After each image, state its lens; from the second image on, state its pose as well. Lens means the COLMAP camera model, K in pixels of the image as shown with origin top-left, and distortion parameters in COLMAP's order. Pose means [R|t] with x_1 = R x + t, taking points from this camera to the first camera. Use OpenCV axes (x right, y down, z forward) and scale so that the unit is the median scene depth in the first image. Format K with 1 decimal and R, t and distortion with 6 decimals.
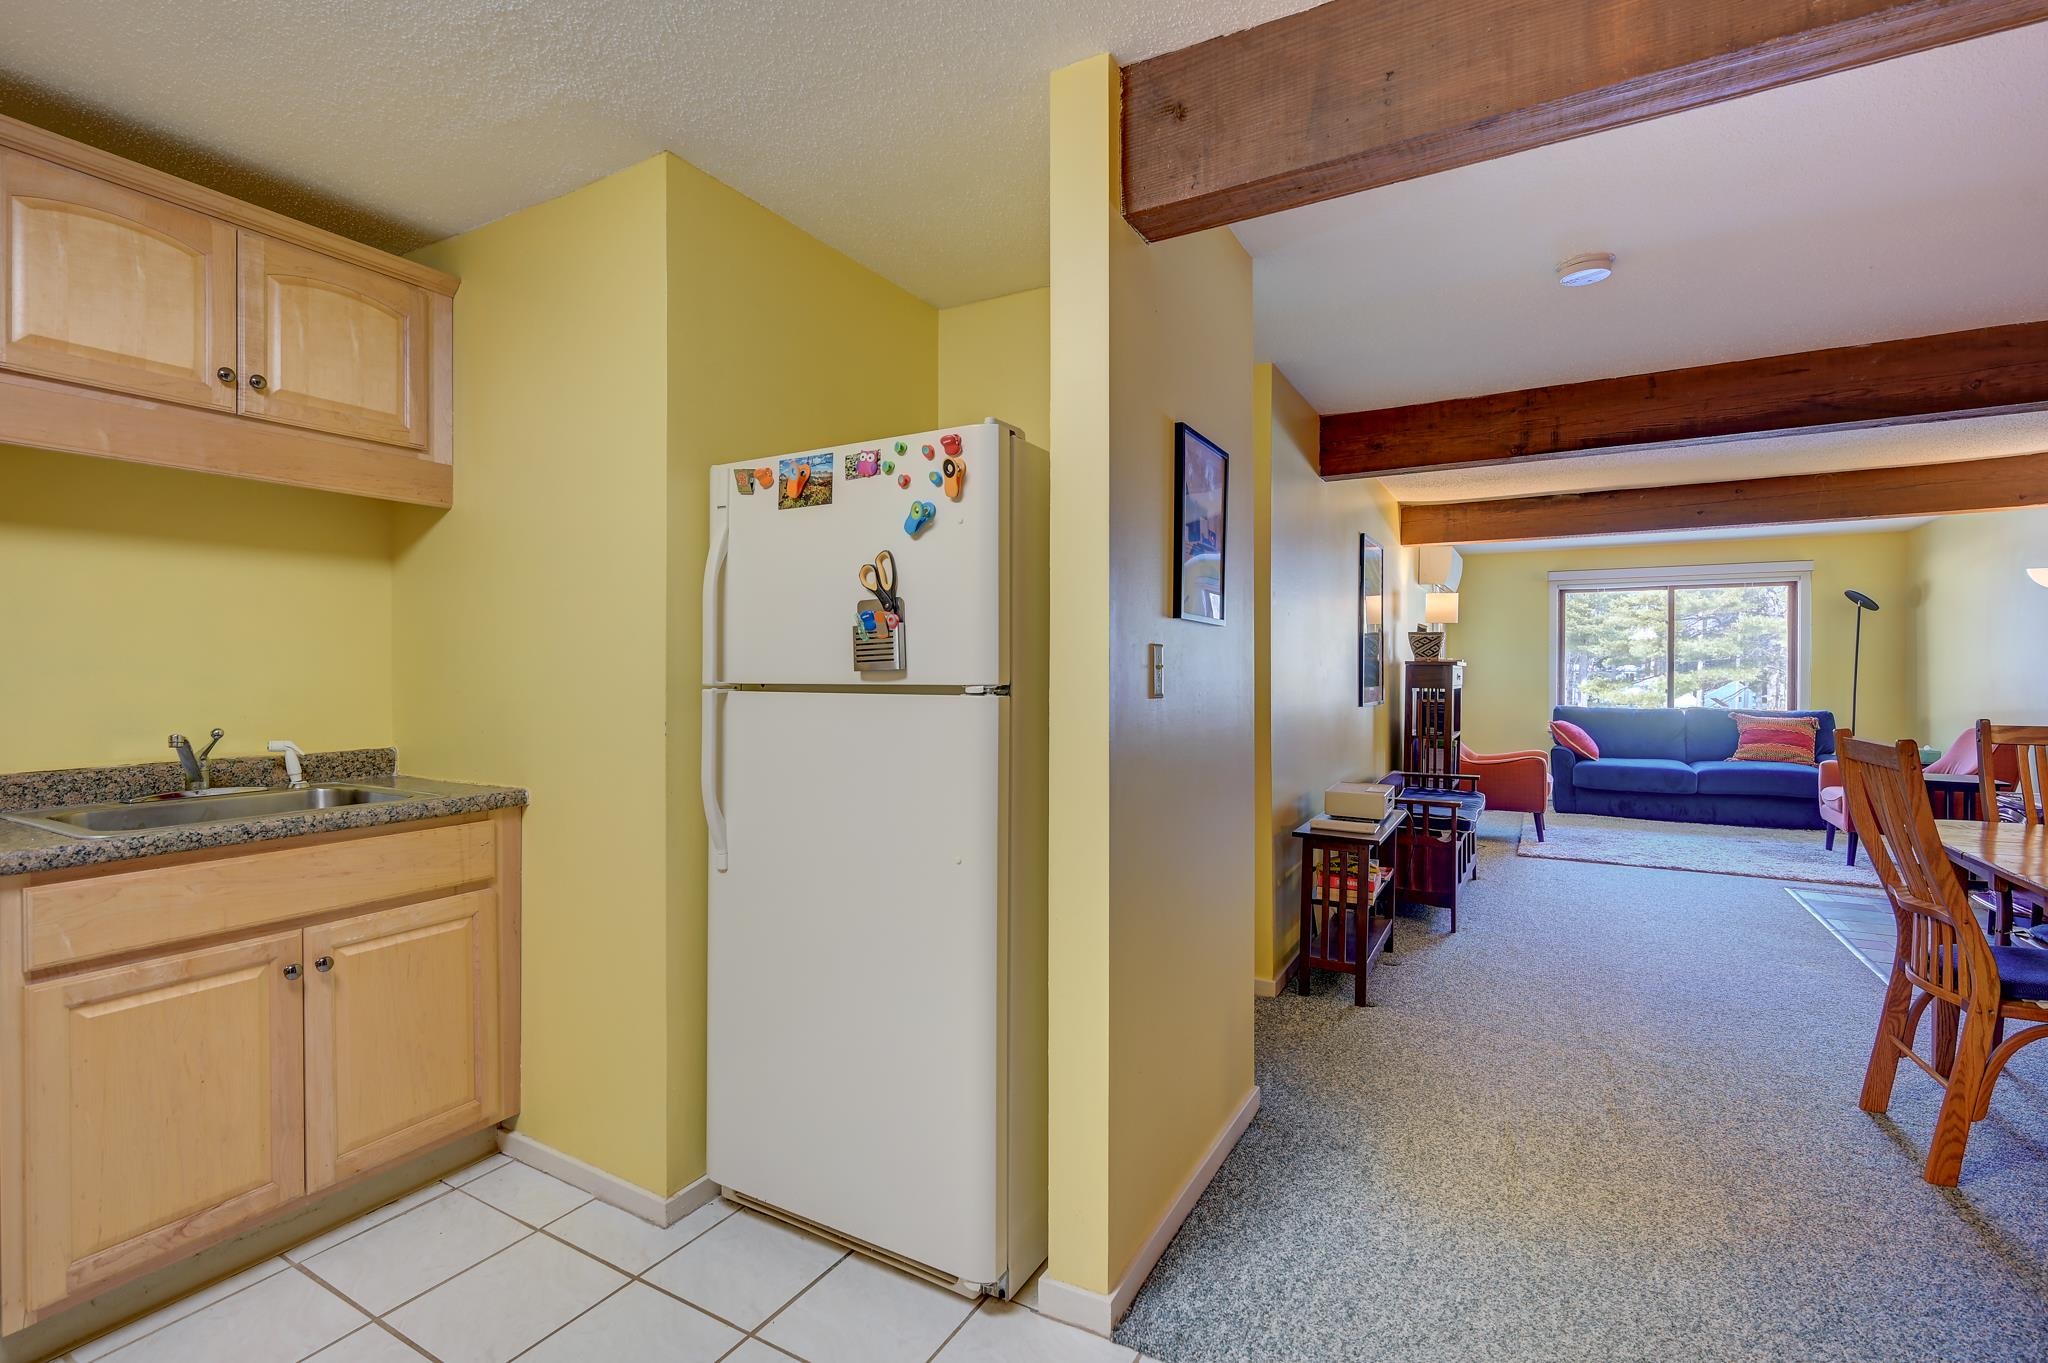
lens RADIAL K [[920.0, 0, 1019.9], [0, 920.0, 672.4], [0, 0, 1]] dist [-0.000474, -0.000132]
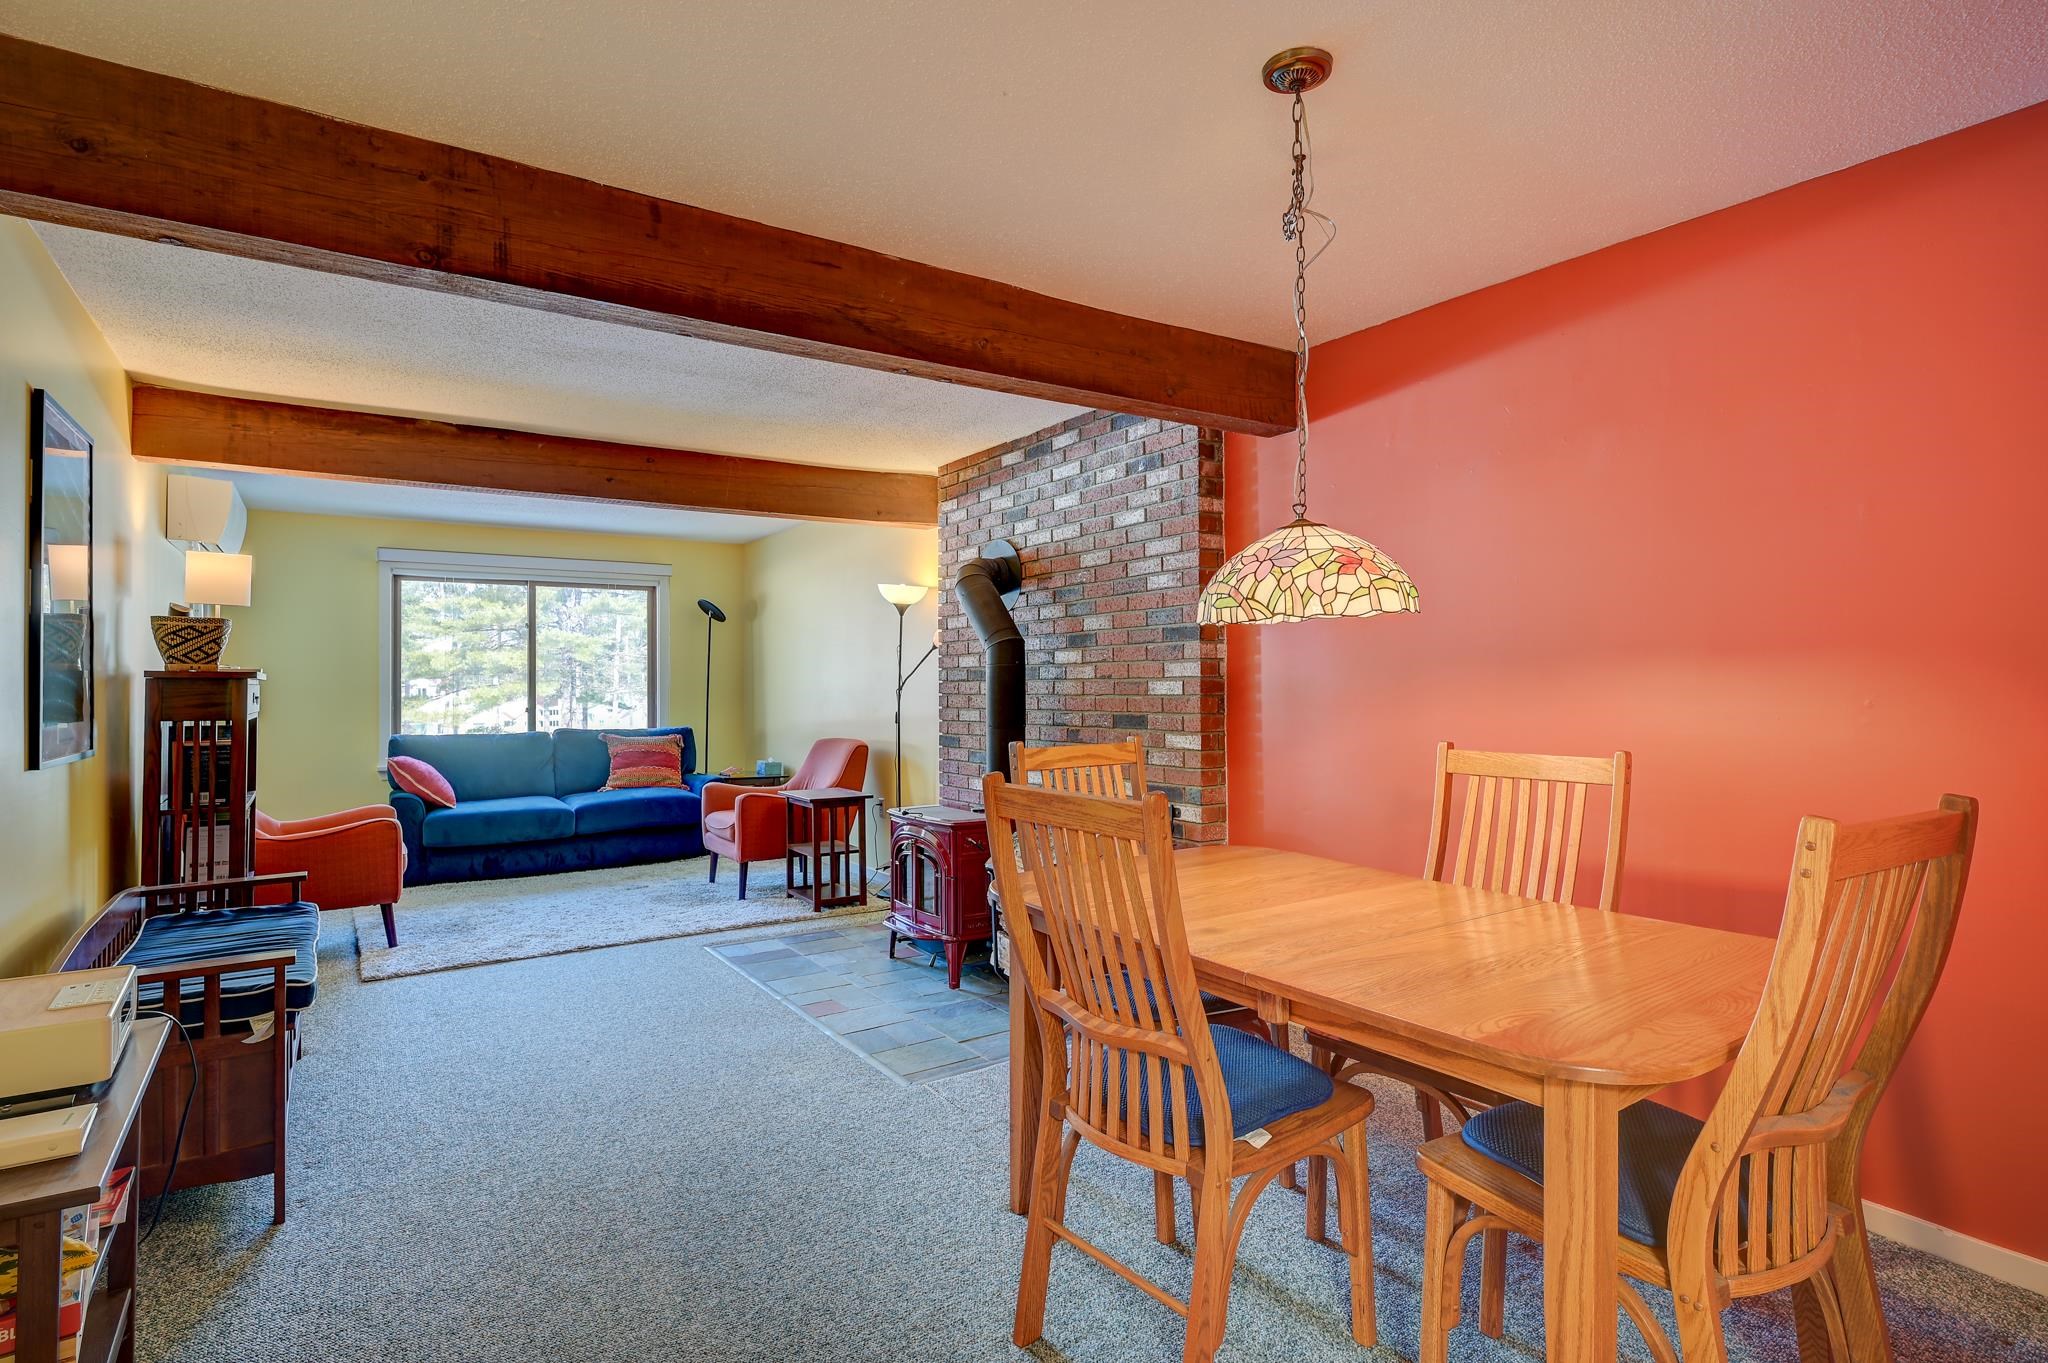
lens RADIAL K [[1025.9, 0, 1032.0], [0, 1025.9, 670.6], [0, 0, 1]] dist [0.000221, -0.001517]
pose [[0.431229, 0.004869, 0.902229, 0.104983], [0.010076, 0.999897, -0.010212, -0.001101], [-0.902186, 0.013494, 0.431136, 0.279101]]
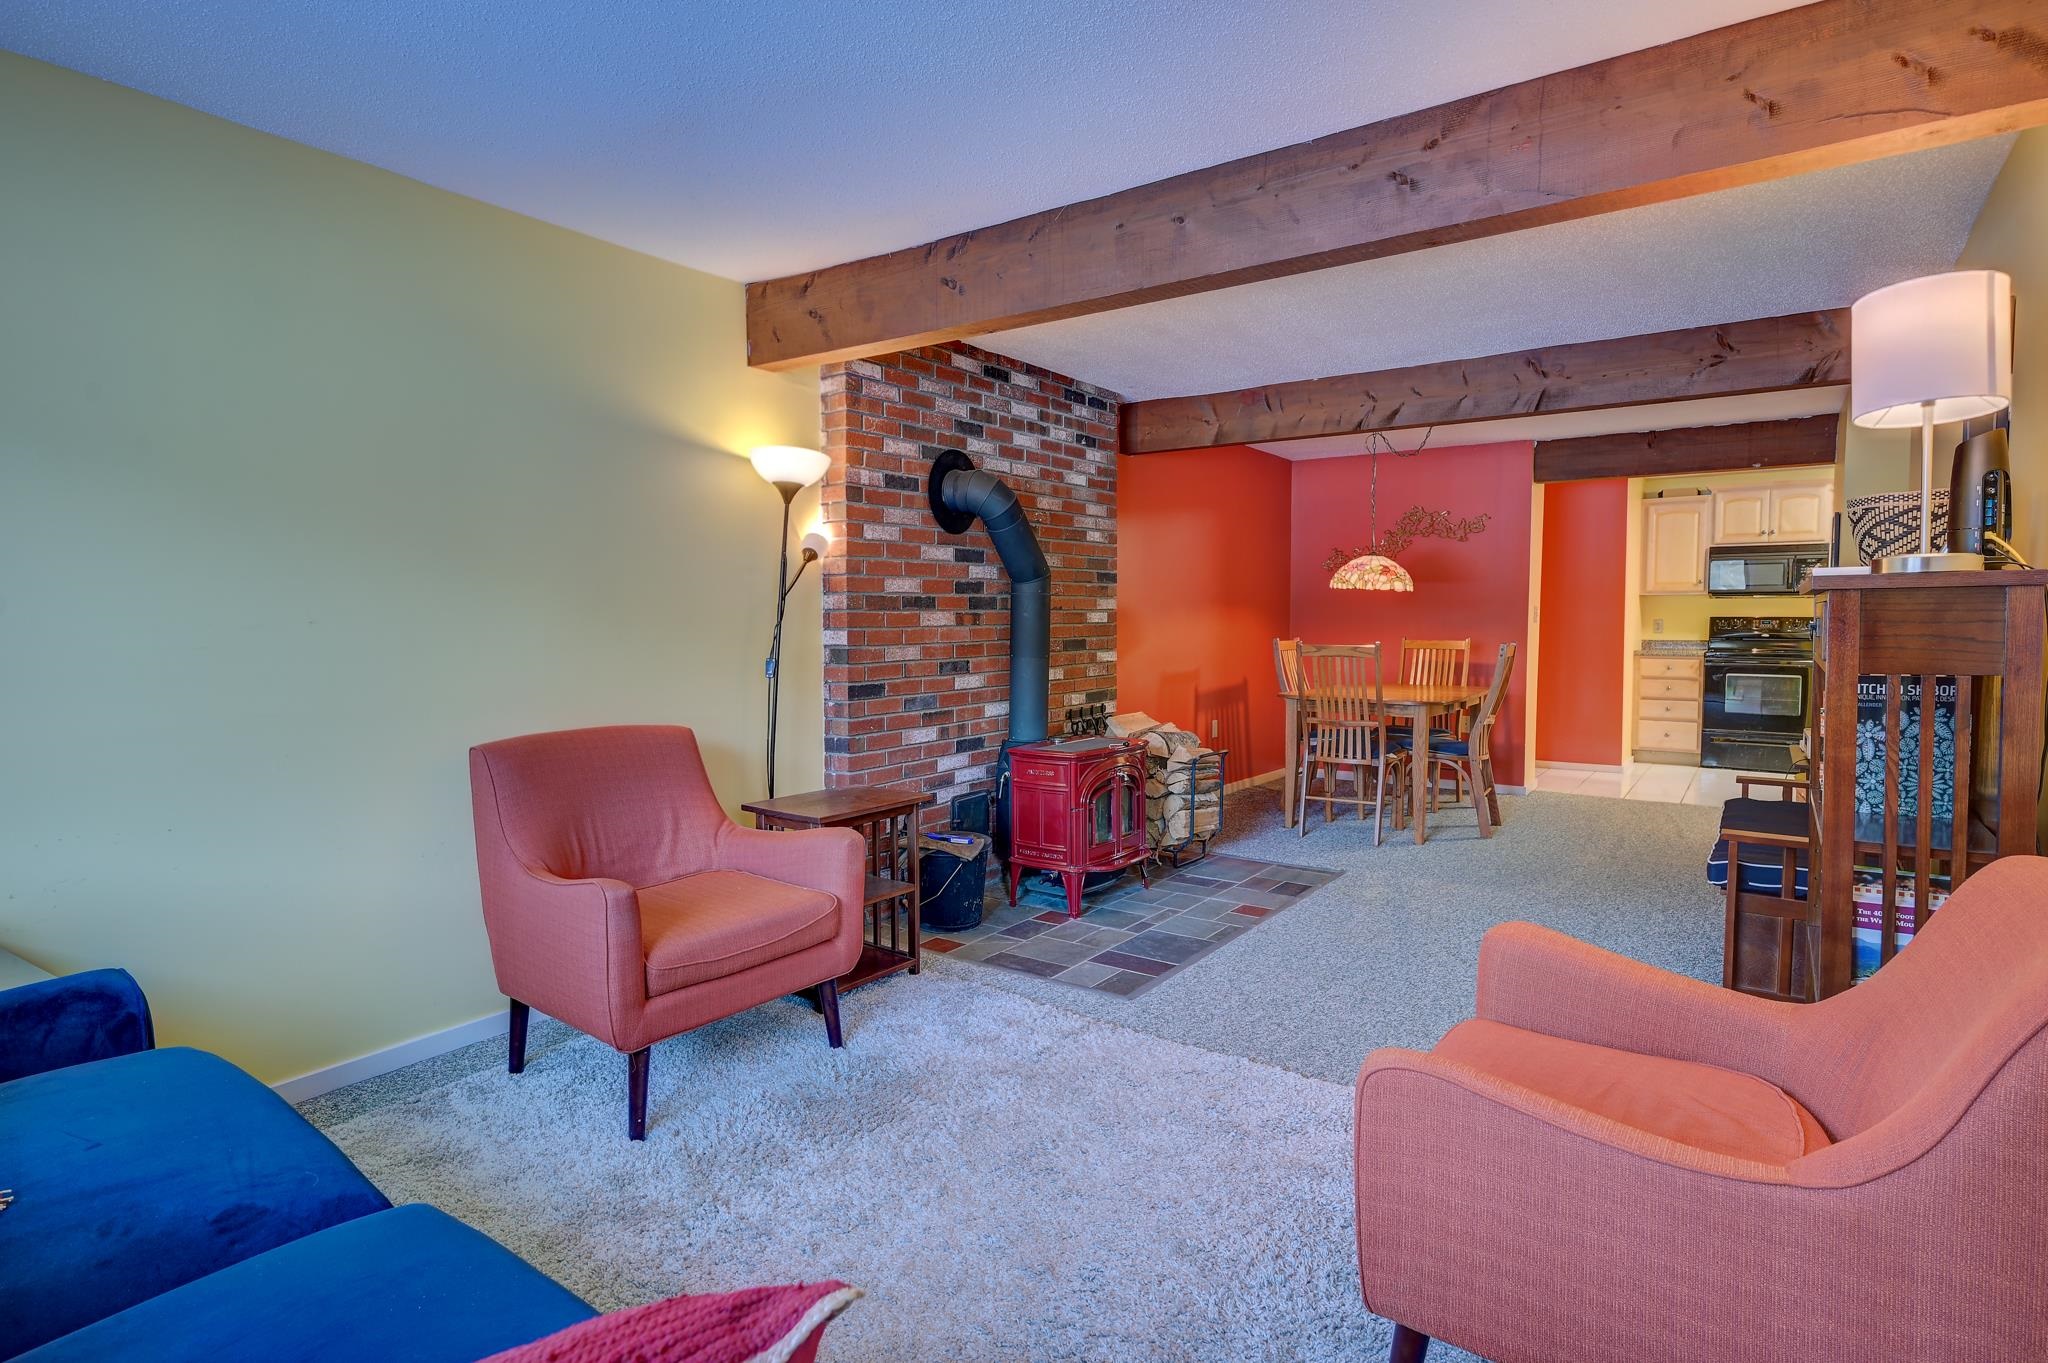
lens RADIAL K [[1025.9, 0, 1039.0], [0, 1025.9, 674.7], [0, 0, 1]] dist [0.000221, -0.001517]
pose [[-0.995904, -0.002897, 0.090375, 0.776978], [0.002701, 0.998088, 0.061756, -0.001268], [-0.090381, 0.061747, -0.993991, 1.494075]]
